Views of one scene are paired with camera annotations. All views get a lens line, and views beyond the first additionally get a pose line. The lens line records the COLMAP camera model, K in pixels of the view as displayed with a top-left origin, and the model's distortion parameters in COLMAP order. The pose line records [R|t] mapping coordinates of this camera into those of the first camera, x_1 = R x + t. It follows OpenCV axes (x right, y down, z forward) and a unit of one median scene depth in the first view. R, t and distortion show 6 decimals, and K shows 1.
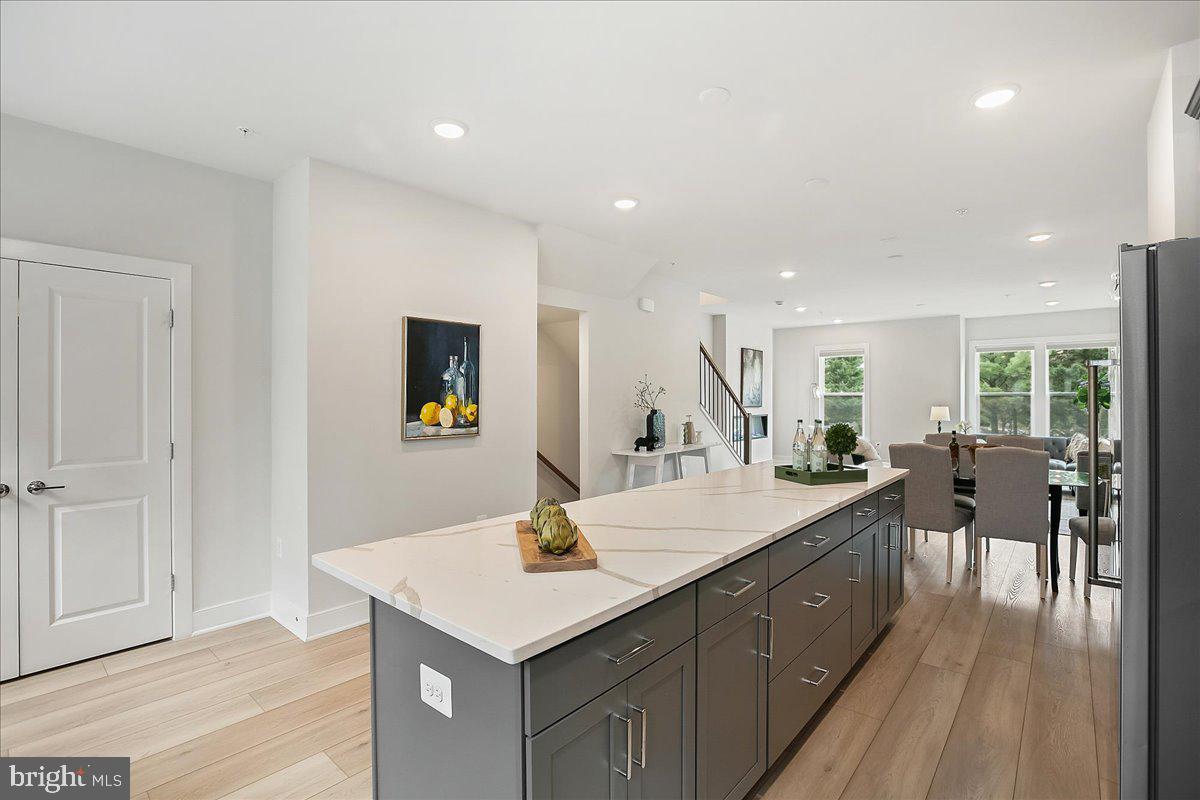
lens RADIAL K [[555.3, 0, 601.9], [0, 555.3, 397.2], [0, 0, 1]] dist [-0.029949, 0.002459]
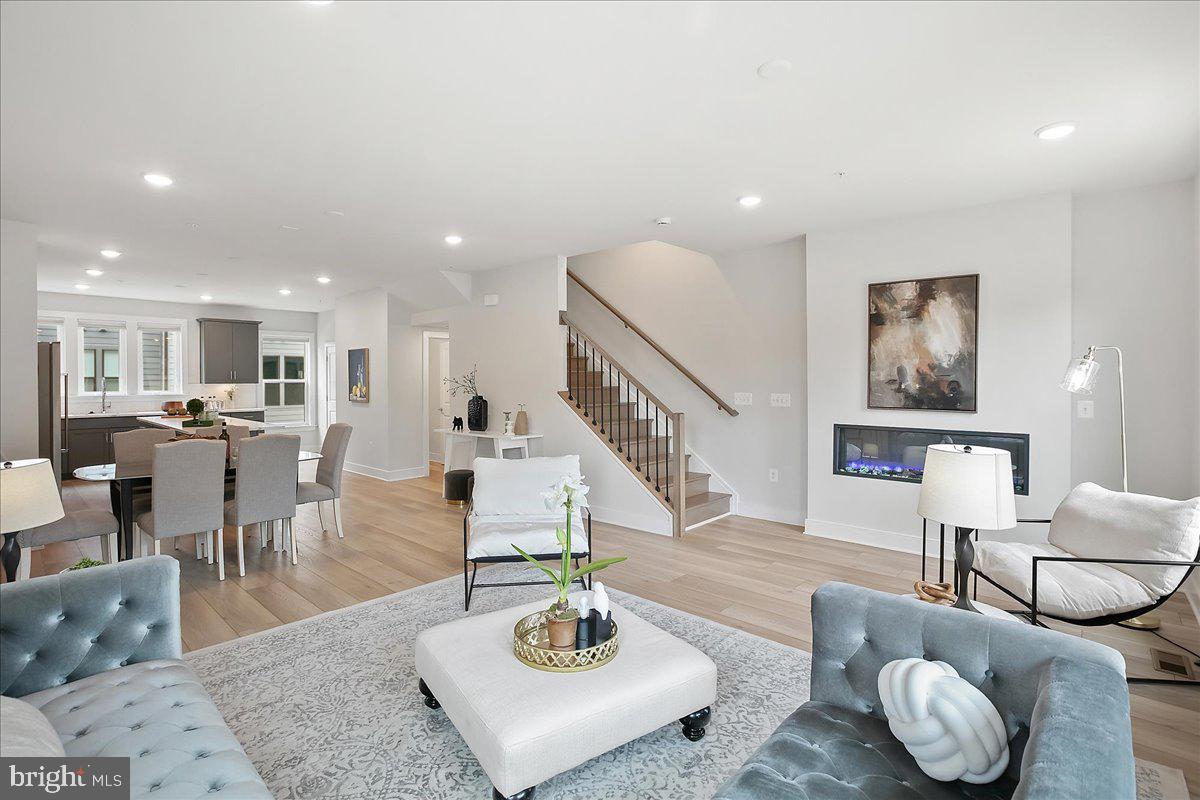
lens RADIAL K [[555.3, 0, 594.6], [0, 555.3, 379.9], [0, 0, 1]] dist [-0.029949, 0.002459]
pose [[-0.024978, 0.009648, -0.999641, 1.876508], [0.005665, 0.999939, 0.009509, -0.030018], [0.999672, -0.005426, -0.025031, 1.962096]]
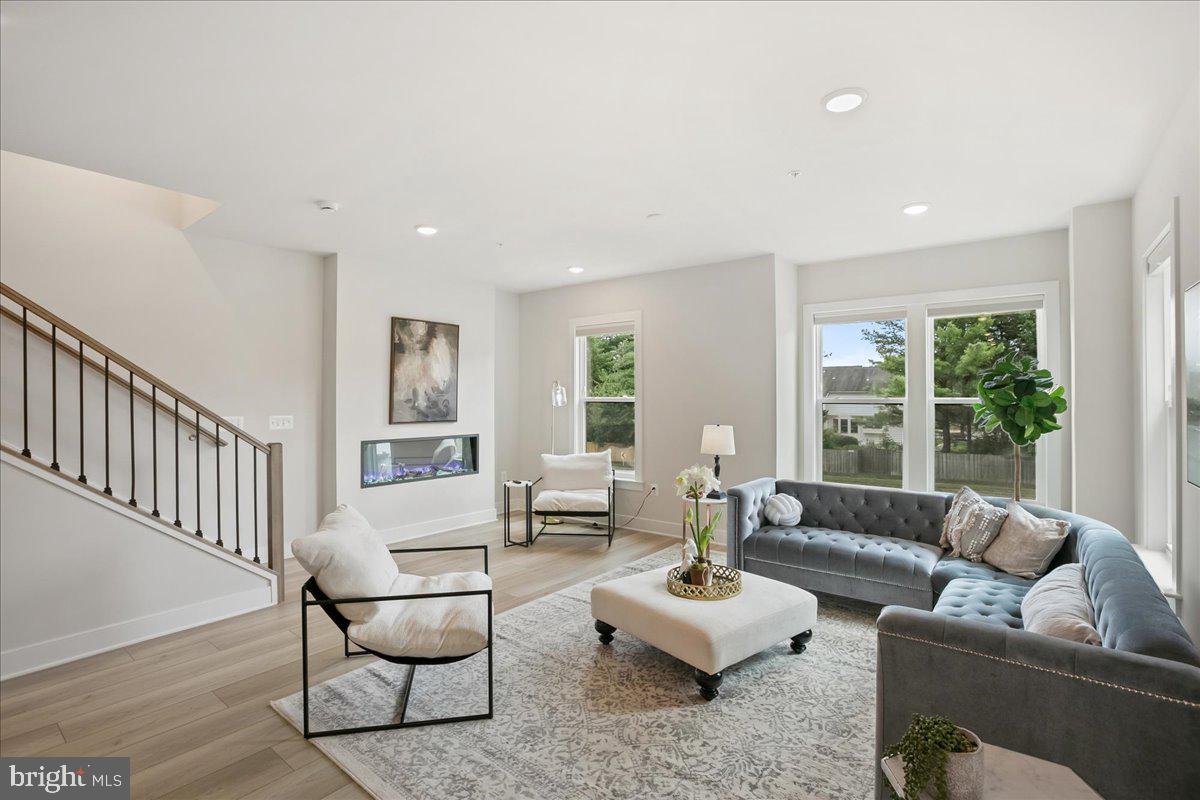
lens RADIAL K [[555.3, 0, 598.0], [0, 555.3, 396.3], [0, 0, 1]] dist [-0.029949, 0.002459]
pose [[0.999421, 0.003194, 0.033870, 1.119732], [-0.003170, 0.999995, -0.000758, -0.023621], [-0.033872, 0.000650, 0.999426, 1.114056]]
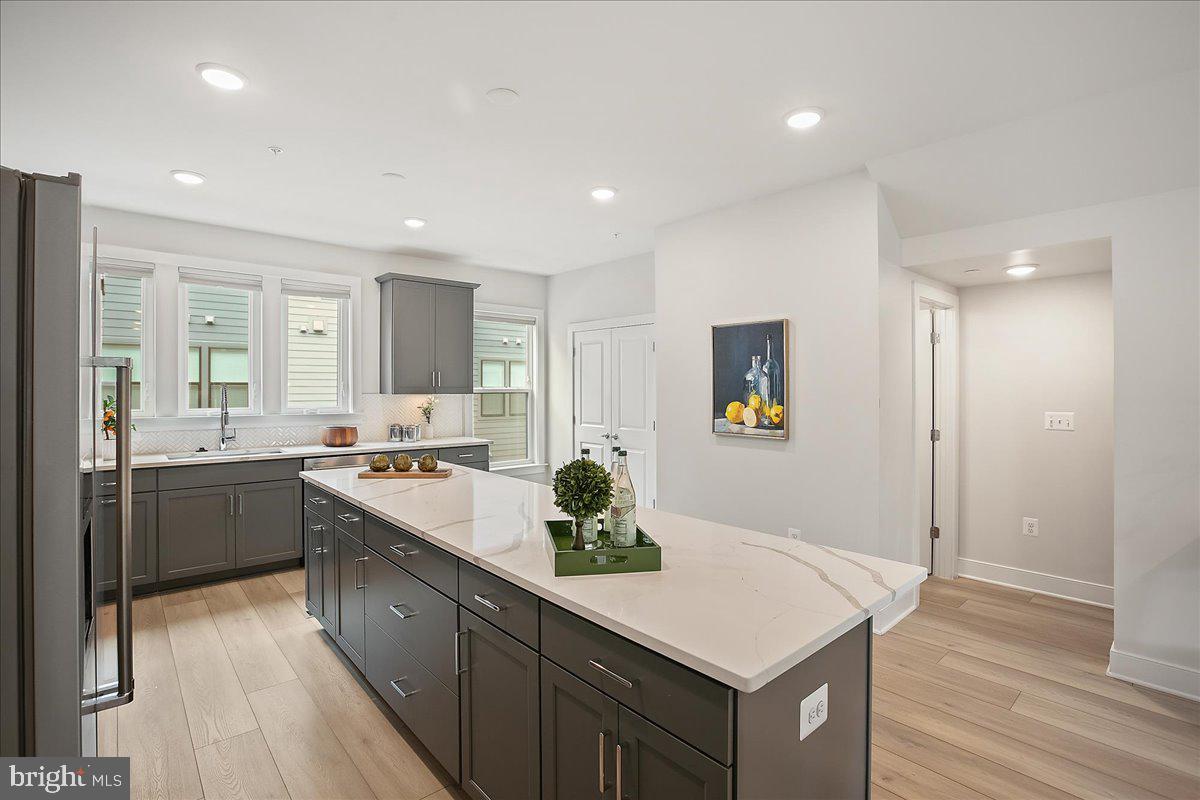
lens RADIAL K [[555.3, 0, 595.9], [0, 555.3, 393.7], [0, 0, 1]] dist [-0.029949, 0.002459]
pose [[-0.137414, 0.013842, -0.990417, 0.747049], [-0.001830, 0.999897, 0.014229, -0.019649], [0.990512, 0.003767, -0.137375, 0.839801]]
